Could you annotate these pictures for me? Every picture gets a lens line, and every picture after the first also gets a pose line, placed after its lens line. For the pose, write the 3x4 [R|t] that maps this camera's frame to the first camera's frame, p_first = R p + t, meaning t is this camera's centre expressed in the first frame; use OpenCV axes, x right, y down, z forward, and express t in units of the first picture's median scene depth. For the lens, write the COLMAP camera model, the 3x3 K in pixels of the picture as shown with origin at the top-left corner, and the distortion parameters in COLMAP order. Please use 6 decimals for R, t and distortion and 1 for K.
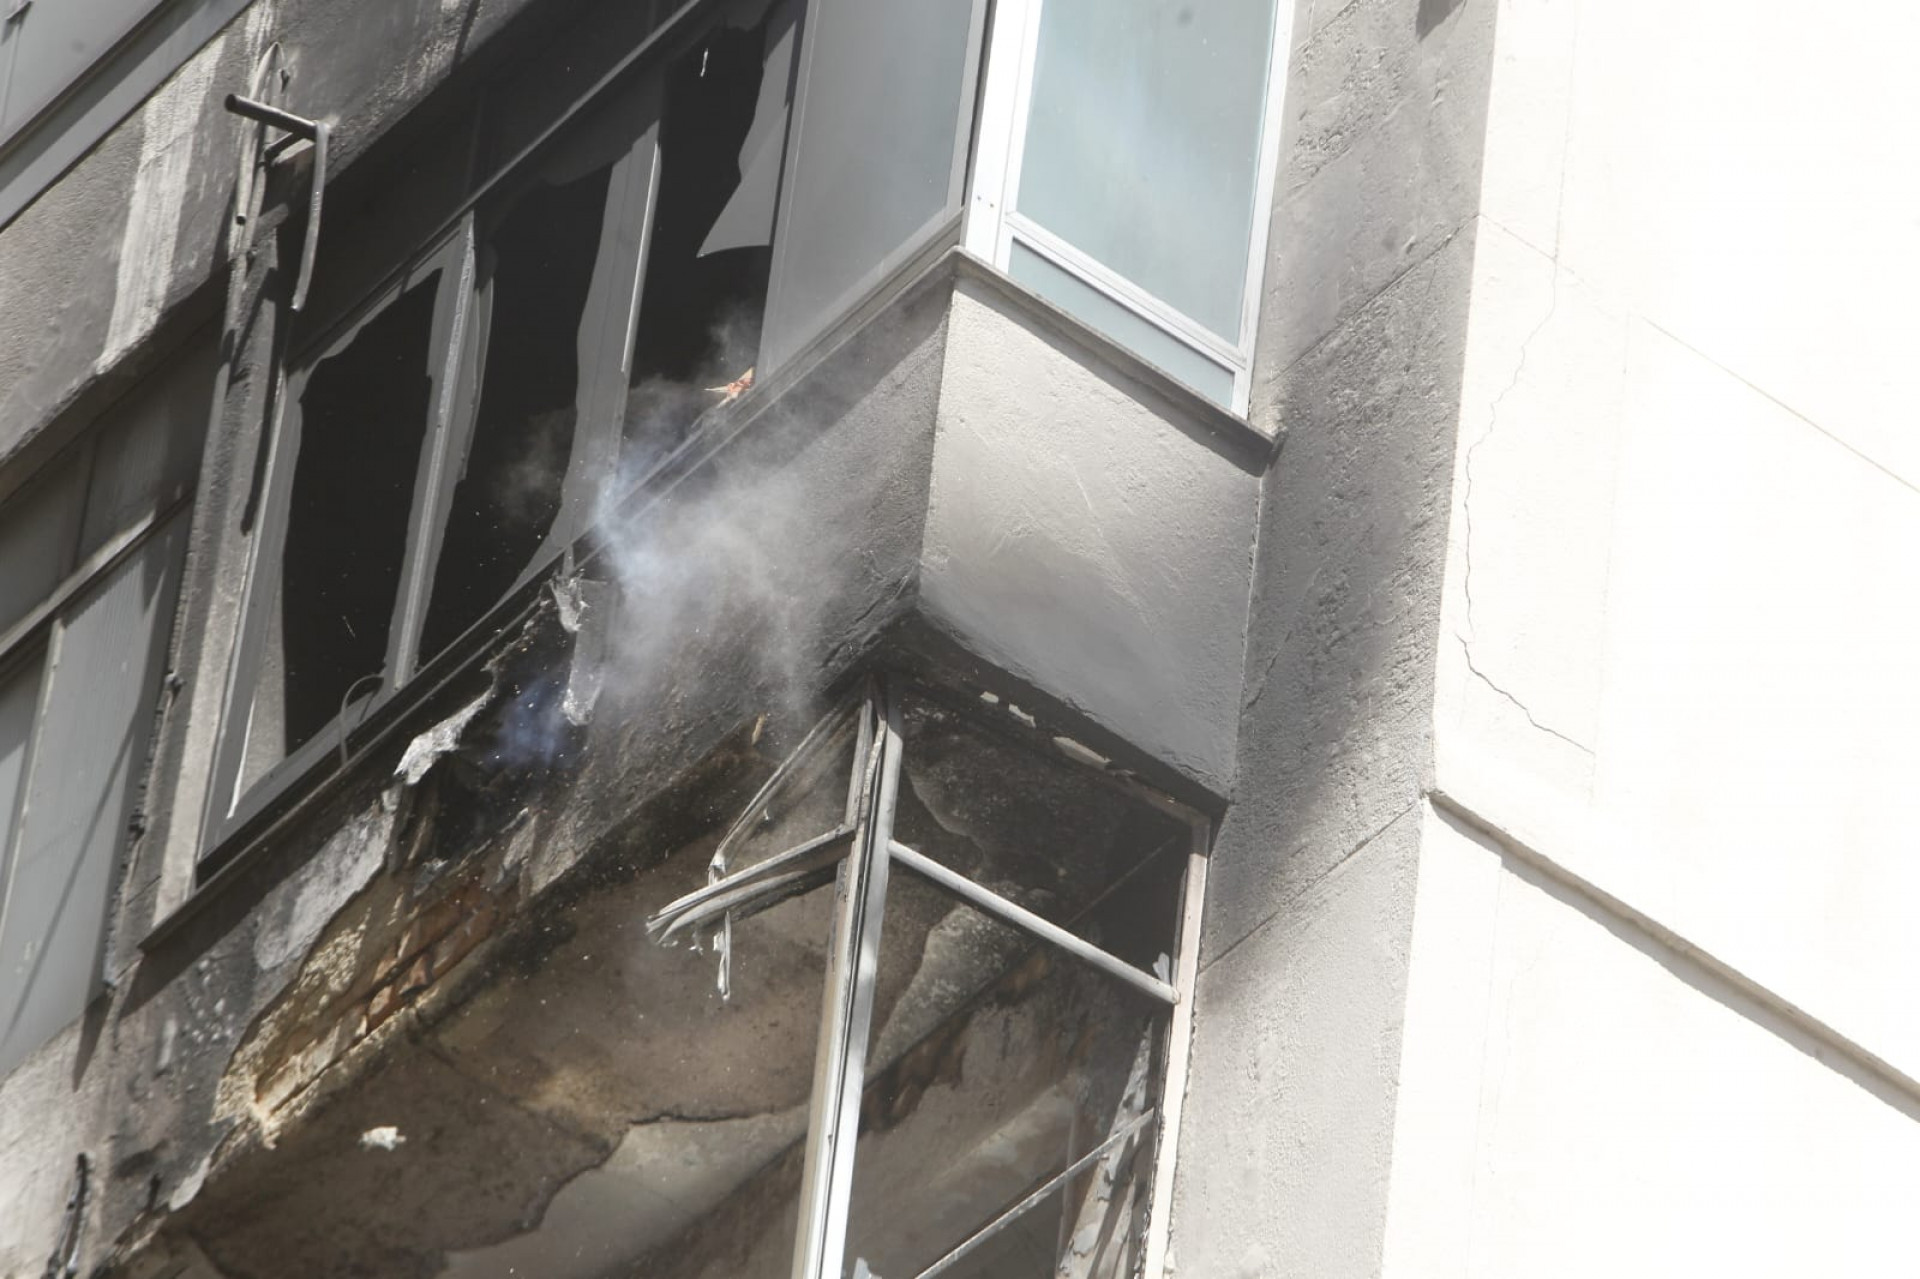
lens RADIAL K [[13636.0, 0, 1009.3], [0, 13636.0, 635.7], [0, 0, 1]] dist [1.540107, 0.000000]
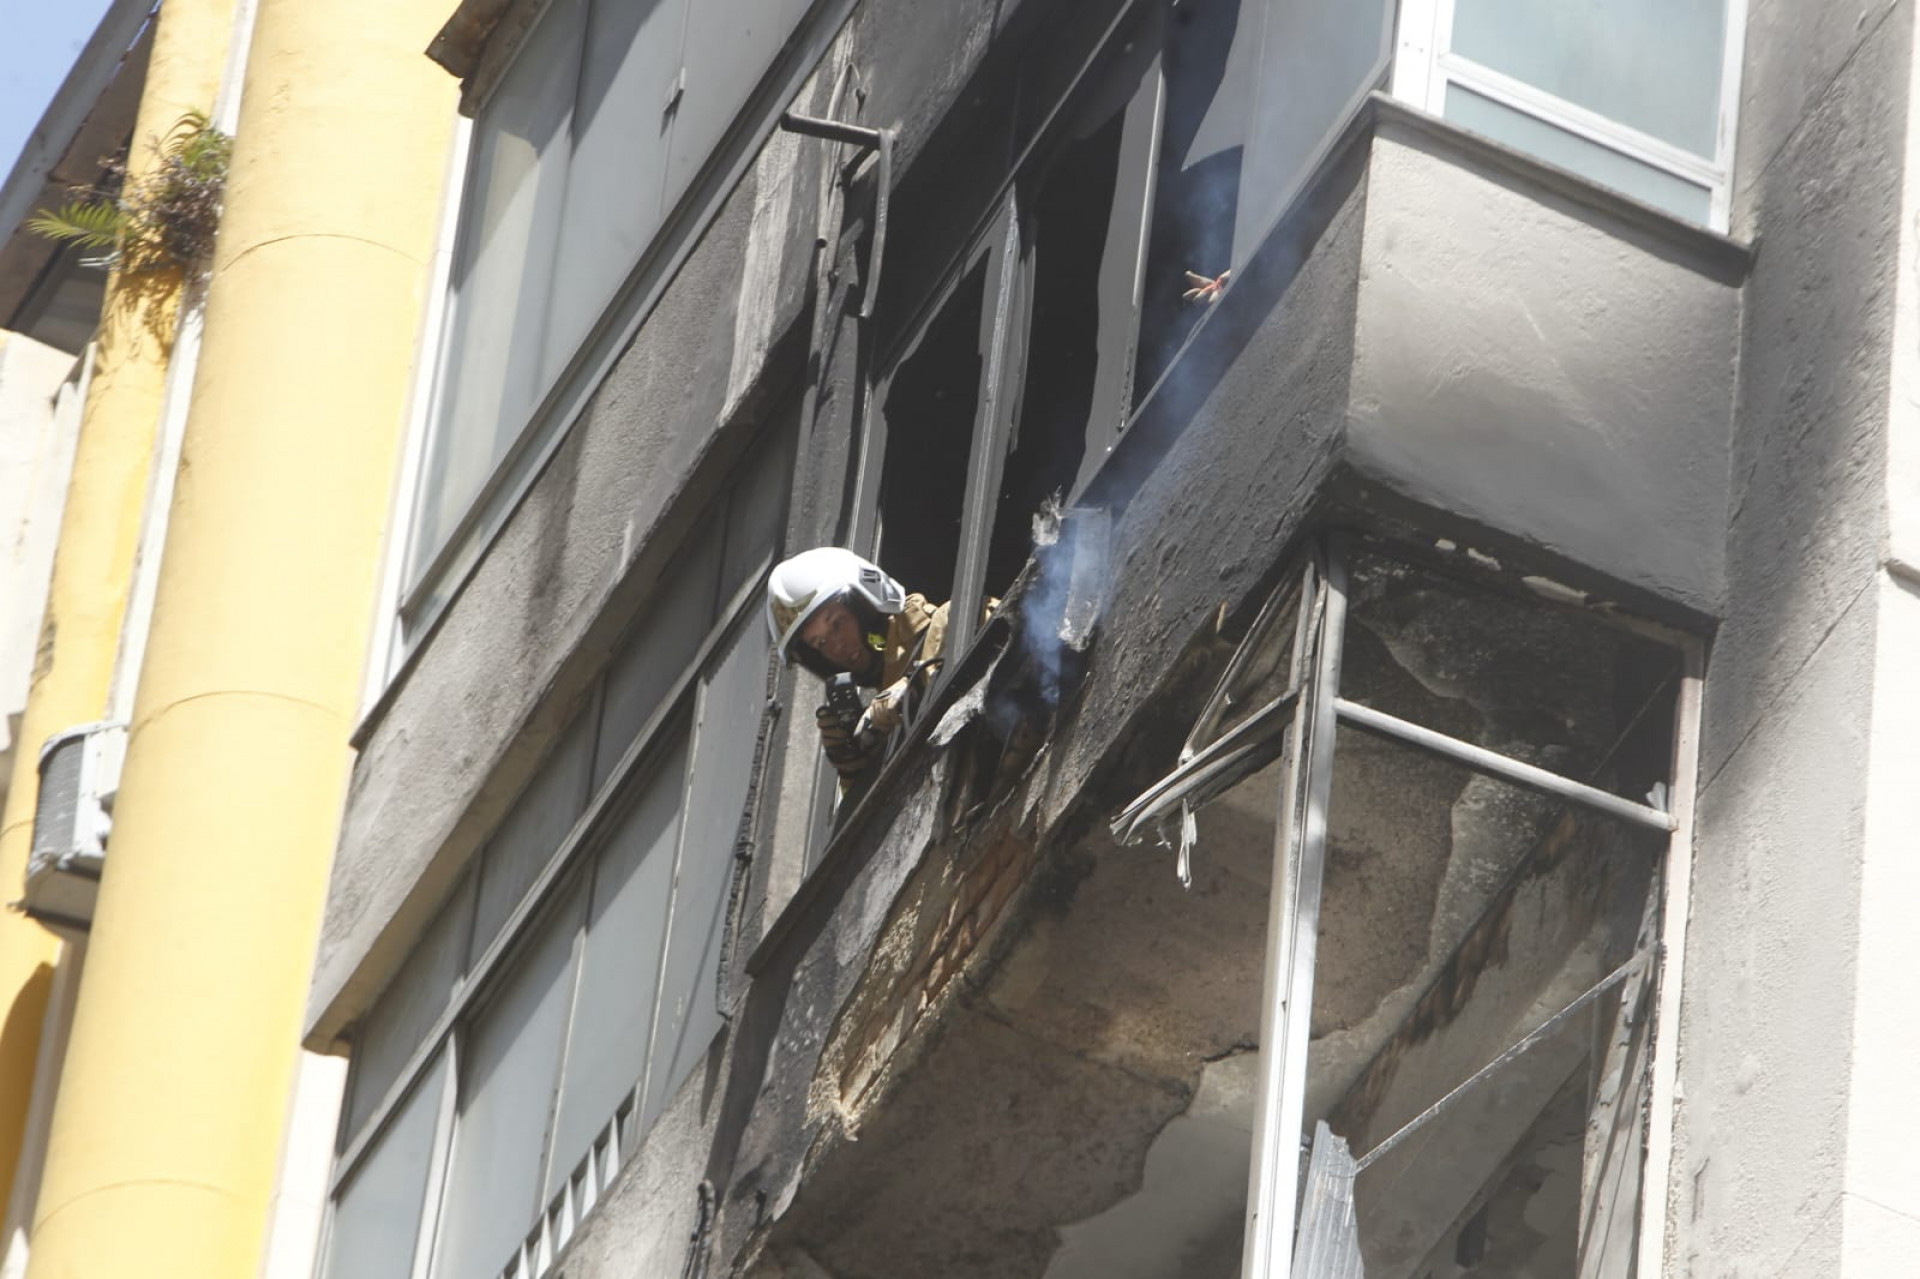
lens RADIAL K [[13636.0, 0, 999.2], [0, 13636.0, 645.2], [0, 0, 1]] dist [1.540107, 0.000000]
pose [[0.978689, -0.145417, -0.144986, 0.101390], [0.139438, 0.988935, -0.050637, 0.053342], [0.150745, 0.029341, 0.988137, 0.050867]]
